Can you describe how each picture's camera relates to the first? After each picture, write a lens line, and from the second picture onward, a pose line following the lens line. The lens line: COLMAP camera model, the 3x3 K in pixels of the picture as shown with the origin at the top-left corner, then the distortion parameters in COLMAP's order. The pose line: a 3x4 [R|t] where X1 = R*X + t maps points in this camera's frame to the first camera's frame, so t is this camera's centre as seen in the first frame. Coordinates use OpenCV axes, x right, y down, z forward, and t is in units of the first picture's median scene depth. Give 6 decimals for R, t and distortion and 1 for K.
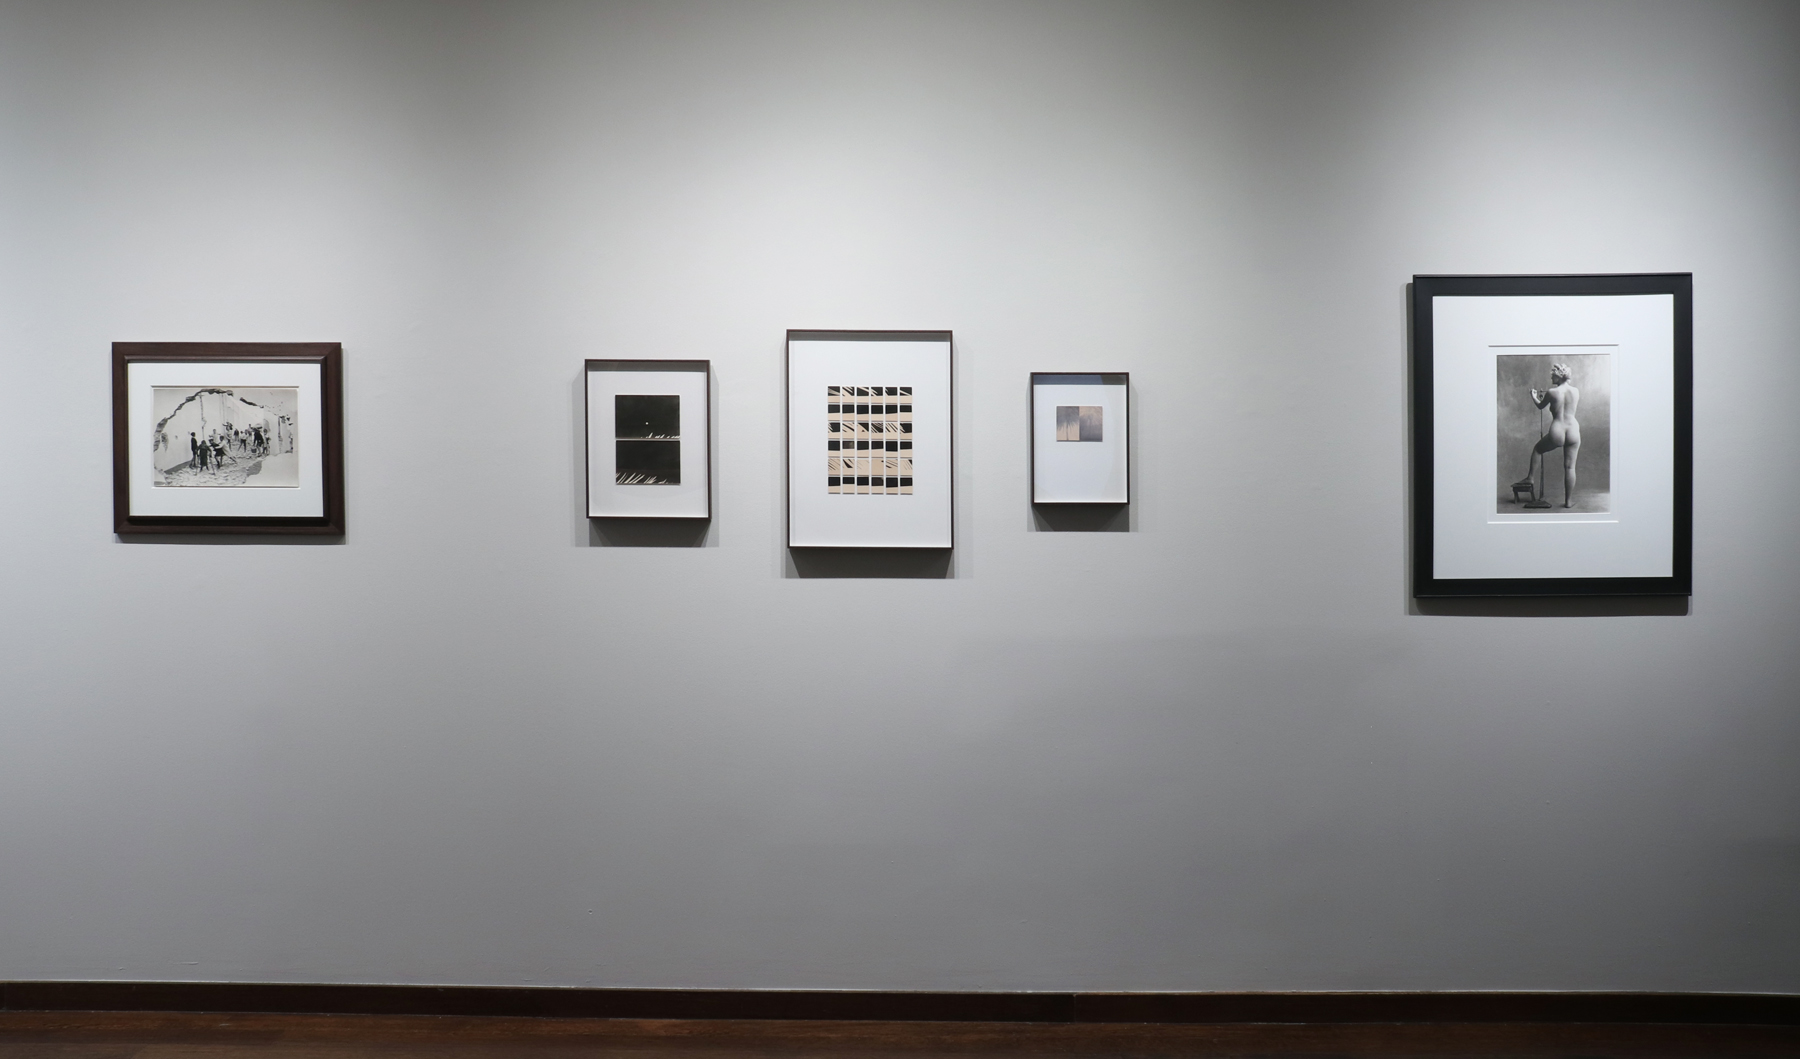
lens RADIAL K [[1314.0, 0, 902.7], [0, 1314.0, 542.2], [0, 0, 1]] dist [-0.003191, 0.012969]
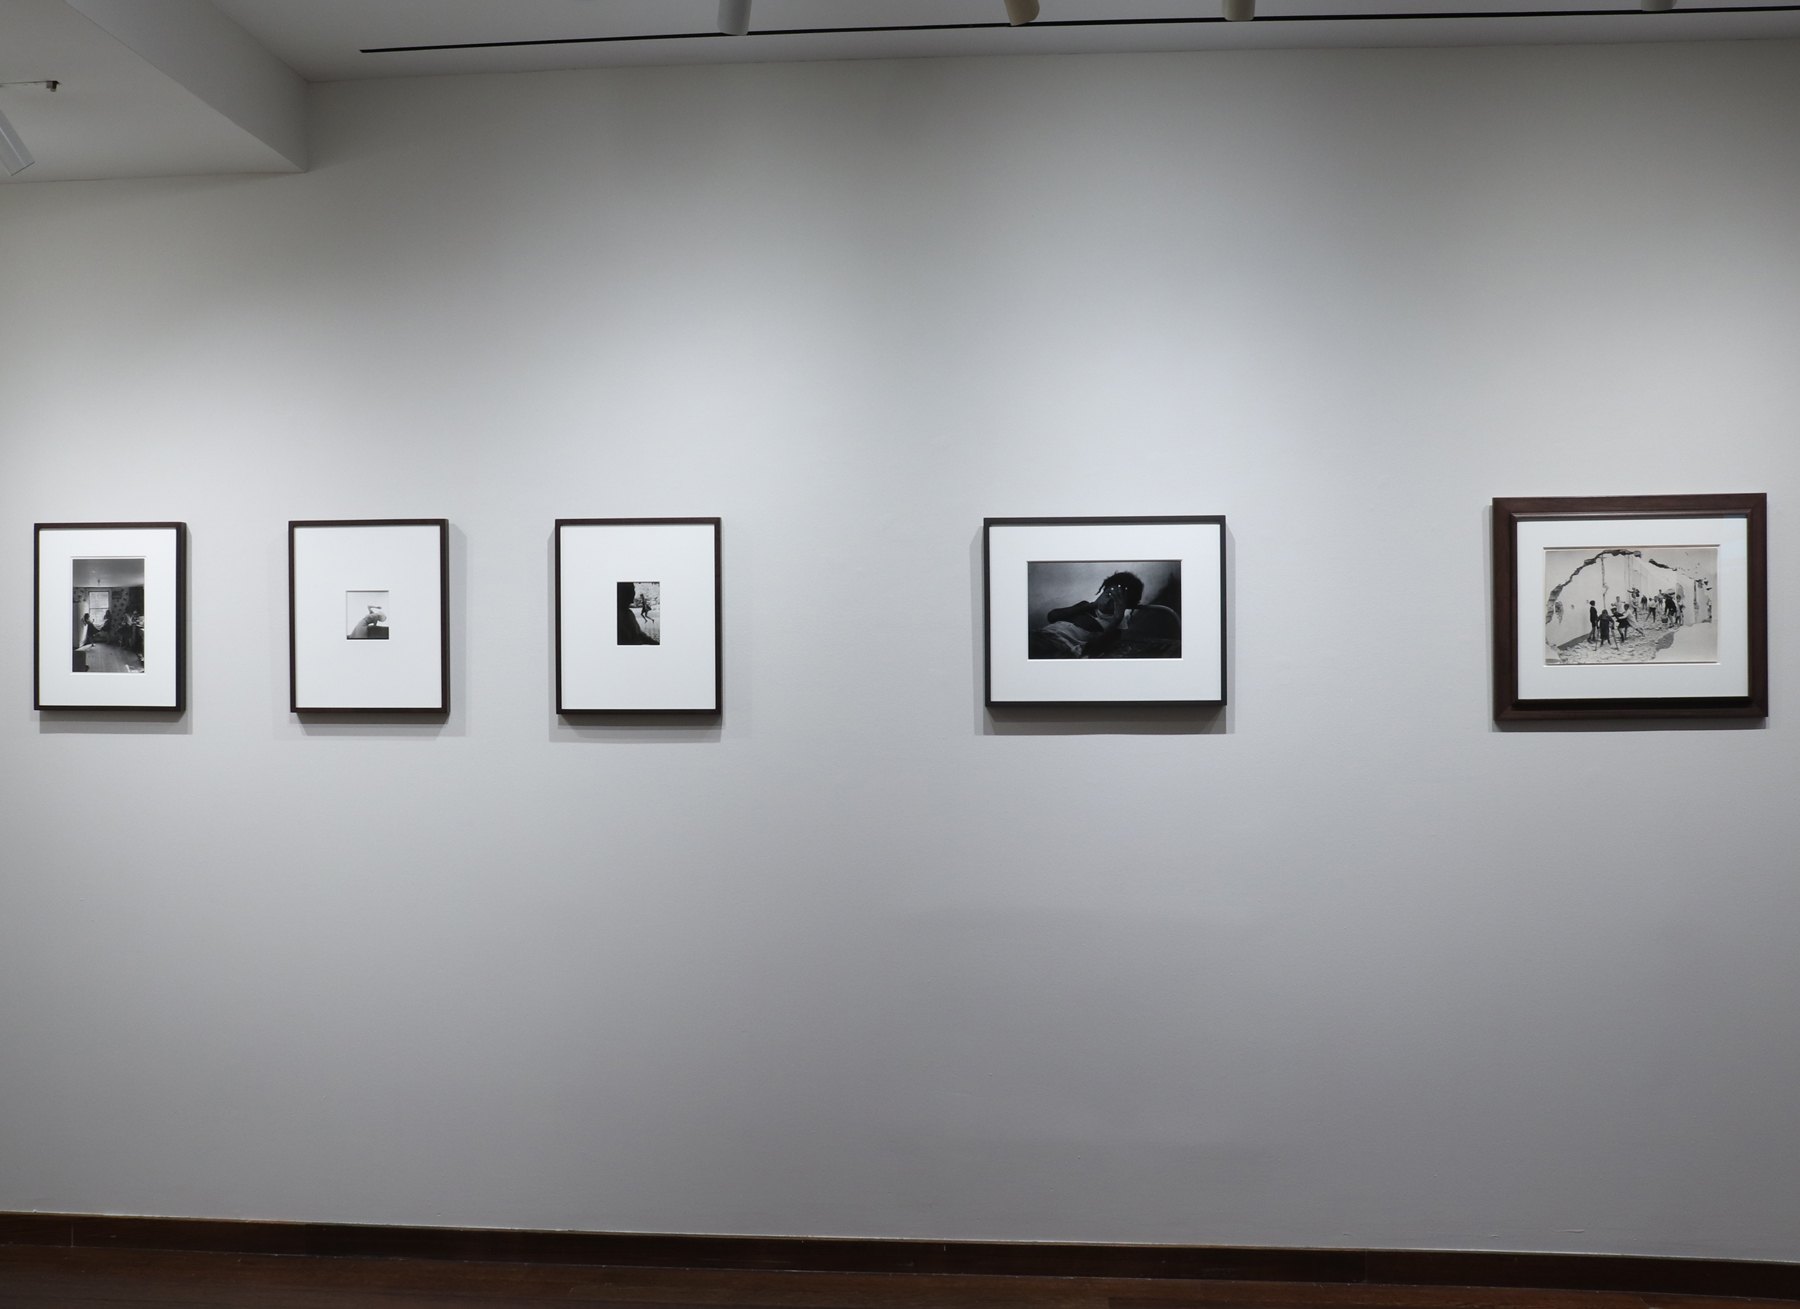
lens RADIAL K [[1479.8, 0, 911.1], [0, 1479.8, 649.1], [0, 0, 1]] dist [-0.045184, 0.063617]
pose [[0.996819, -0.018760, -0.077465, -0.907967], [0.014650, 0.998471, -0.053293, -0.007541], [0.078346, 0.051989, 0.995570, 0.013150]]
